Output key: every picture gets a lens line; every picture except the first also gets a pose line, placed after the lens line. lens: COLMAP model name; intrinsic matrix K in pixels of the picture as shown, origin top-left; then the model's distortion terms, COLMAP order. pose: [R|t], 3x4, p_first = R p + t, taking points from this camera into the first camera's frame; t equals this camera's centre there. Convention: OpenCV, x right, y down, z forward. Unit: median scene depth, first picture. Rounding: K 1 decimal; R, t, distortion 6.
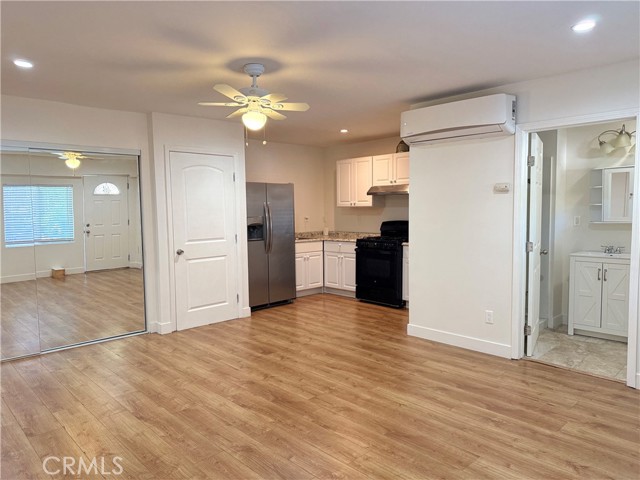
lens RADIAL K [[453.0, 0, 320.0], [0, 453.0, 240.0], [0, 0, 1]] dist [0.087064, -0.105672]
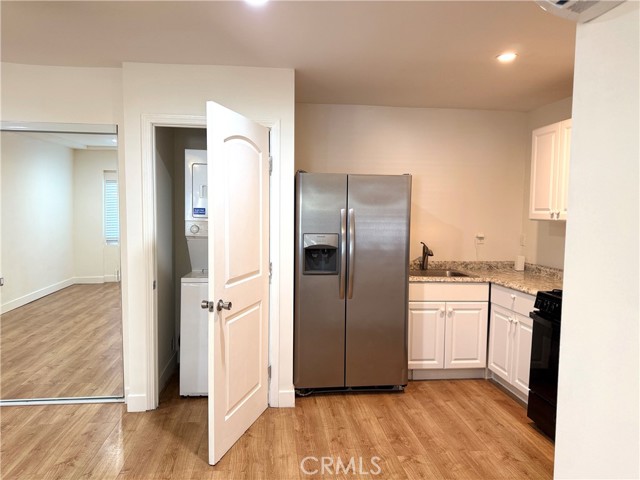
lens RADIAL K [[453.0, 0, 320.0], [0, 453.0, 240.0], [0, 0, 1]] dist [0.087064, -0.105672]
pose [[0.797814, 0.062141, -0.599693, 0.193997], [-0.069156, 0.997541, 0.011363, -0.047027], [0.598924, 0.032407, 0.800150, 0.525076]]
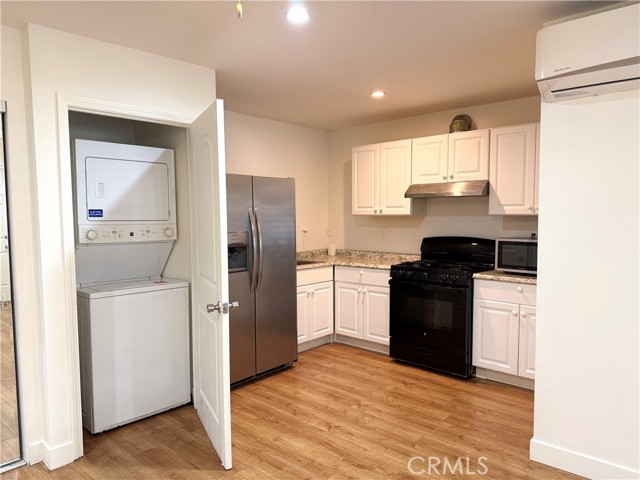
lens RADIAL K [[453.0, 0, 320.0], [0, 453.0, 240.0], [0, 0, 1]] dist [0.087064, -0.105672]
pose [[0.997263, 0.002135, 0.073903, -0.072761], [-0.001157, 0.999911, -0.013272, -0.031554], [-0.073925, 0.013150, 0.997177, 0.387466]]
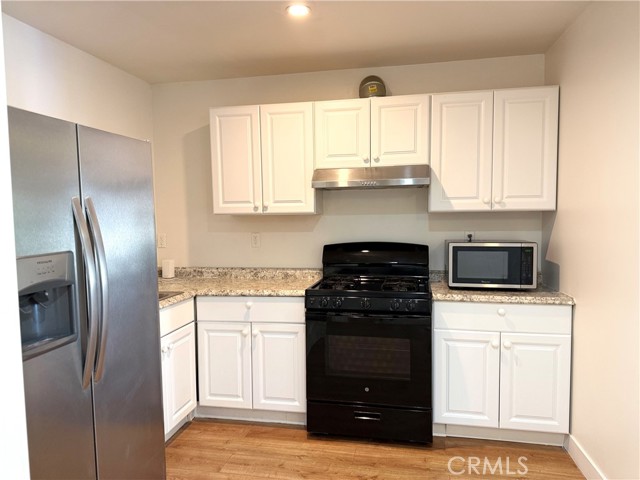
lens RADIAL K [[453.0, 0, 320.0], [0, 453.0, 240.0], [0, 0, 1]] dist [0.087064, -0.105672]
pose [[0.819049, -0.034314, 0.572697, -0.157475], [0.045470, 0.998952, -0.005176, -0.048907], [-0.571919, 0.030280, 0.819751, 0.690764]]
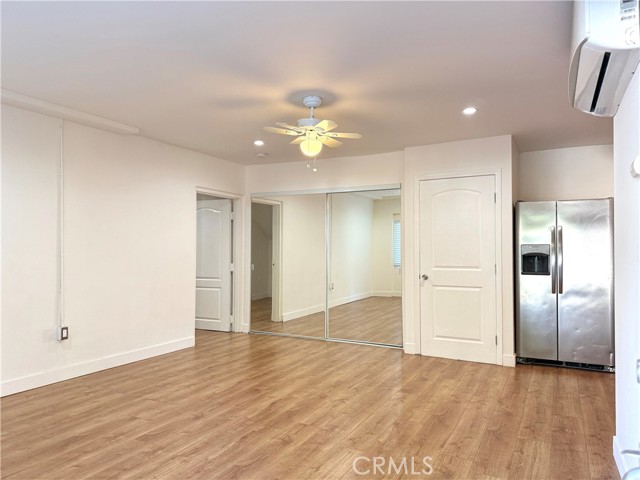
lens RADIAL K [[453.0, 0, 320.0], [0, 453.0, 240.0], [0, 0, 1]] dist [0.087064, -0.105672]
pose [[0.323236, -0.007912, -0.946285, 0.480205], [-0.081031, 0.996061, -0.036007, 0.000011], [0.942843, 0.088317, 0.321322, 0.374556]]
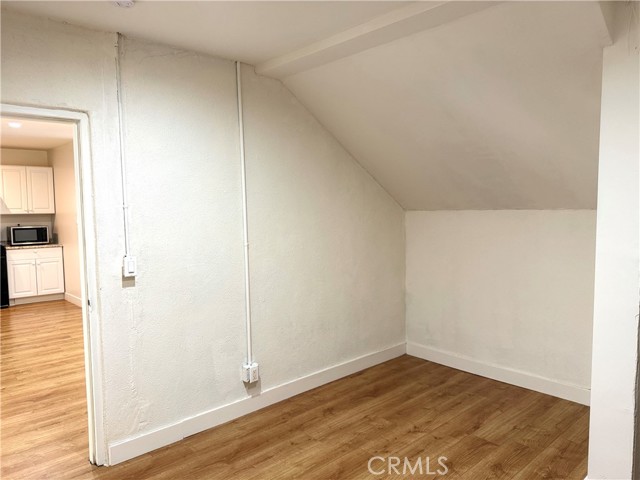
lens RADIAL K [[453.0, 0, 320.0], [0, 453.0, 240.0], [0, 0, 1]] dist [0.087064, -0.105672]
pose [[0.021876, -0.061687, 0.997856, -0.908218], [0.085332, 0.994568, 0.059613, -0.013473], [-0.996112, 0.083845, 0.027021, 0.204711]]
